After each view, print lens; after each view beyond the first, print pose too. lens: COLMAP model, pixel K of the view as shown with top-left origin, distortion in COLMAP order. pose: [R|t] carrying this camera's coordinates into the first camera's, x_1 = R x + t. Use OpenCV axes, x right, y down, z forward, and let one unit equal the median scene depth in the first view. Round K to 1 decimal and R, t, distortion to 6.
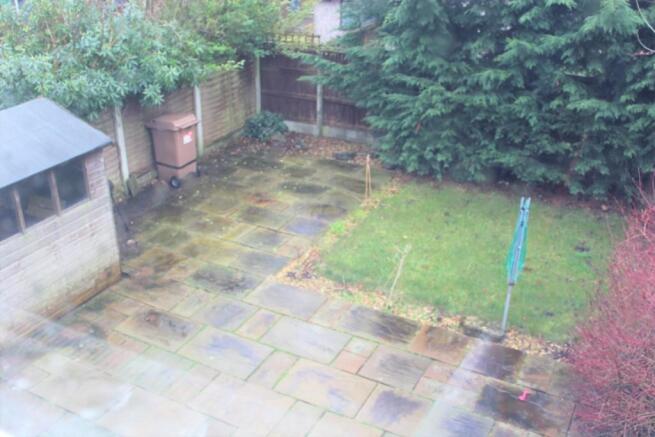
lens RADIAL K [[685.9, 0, 327.5], [0, 685.9, 218.5], [0, 0, 1]] dist [-0.066456, 0.035780]
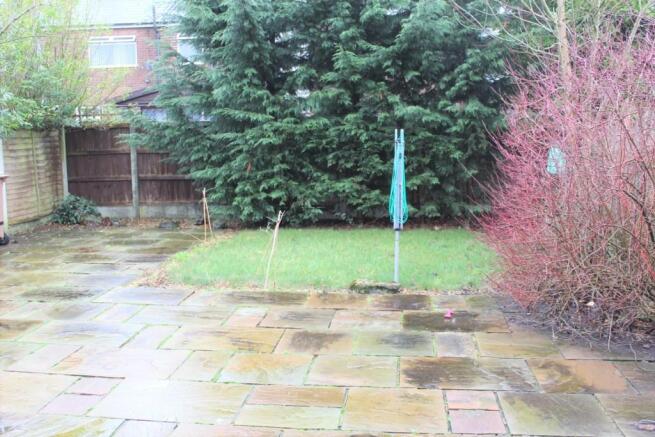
lens RADIAL K [[653.5, 0, 327.5], [0, 653.5, 218.5], [0, 0, 1]] dist [-0.087150, 0.022220]
pose [[0.939581, -0.073945, 0.334244, -0.082695], [0.167558, 0.950775, -0.260674, 0.205923], [-0.298516, 0.300930, 0.905720, 0.145245]]
